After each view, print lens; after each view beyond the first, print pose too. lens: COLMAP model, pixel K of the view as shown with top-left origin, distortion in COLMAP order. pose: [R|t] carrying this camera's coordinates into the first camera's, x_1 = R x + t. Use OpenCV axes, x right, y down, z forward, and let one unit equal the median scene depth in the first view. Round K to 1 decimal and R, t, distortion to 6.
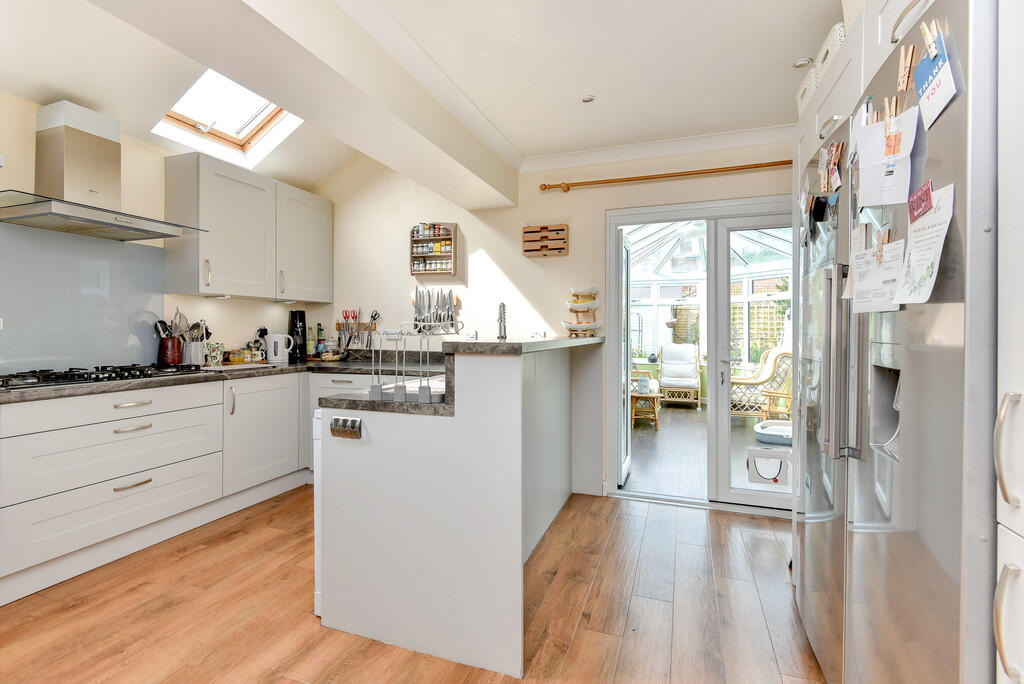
lens RADIAL K [[472.2, 0, 494.2], [0, 472.2, 335.2], [0, 0, 1]] dist [0.004709, -0.006175]
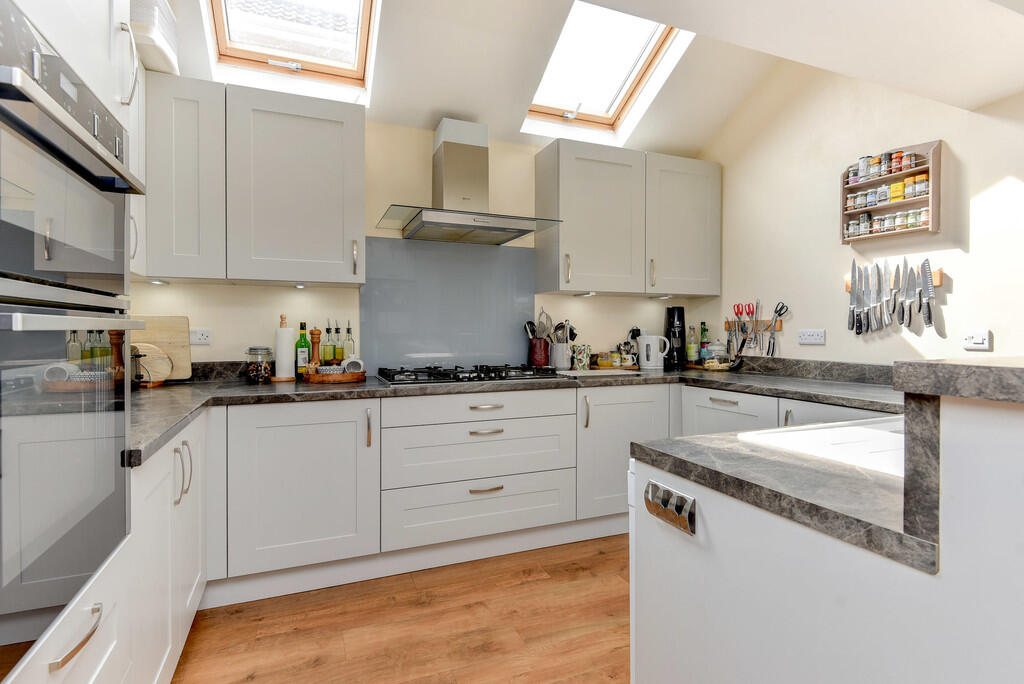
lens RADIAL K [[472.2, 0, 494.2], [0, 472.2, 335.2], [0, 0, 1]] dist [0.004709, -0.006175]
pose [[0.672843, 0.003772, -0.739776, -0.021253], [-0.004845, 0.999988, 0.000693, -0.001966], [0.739769, 0.003118, 0.672853, 0.233771]]
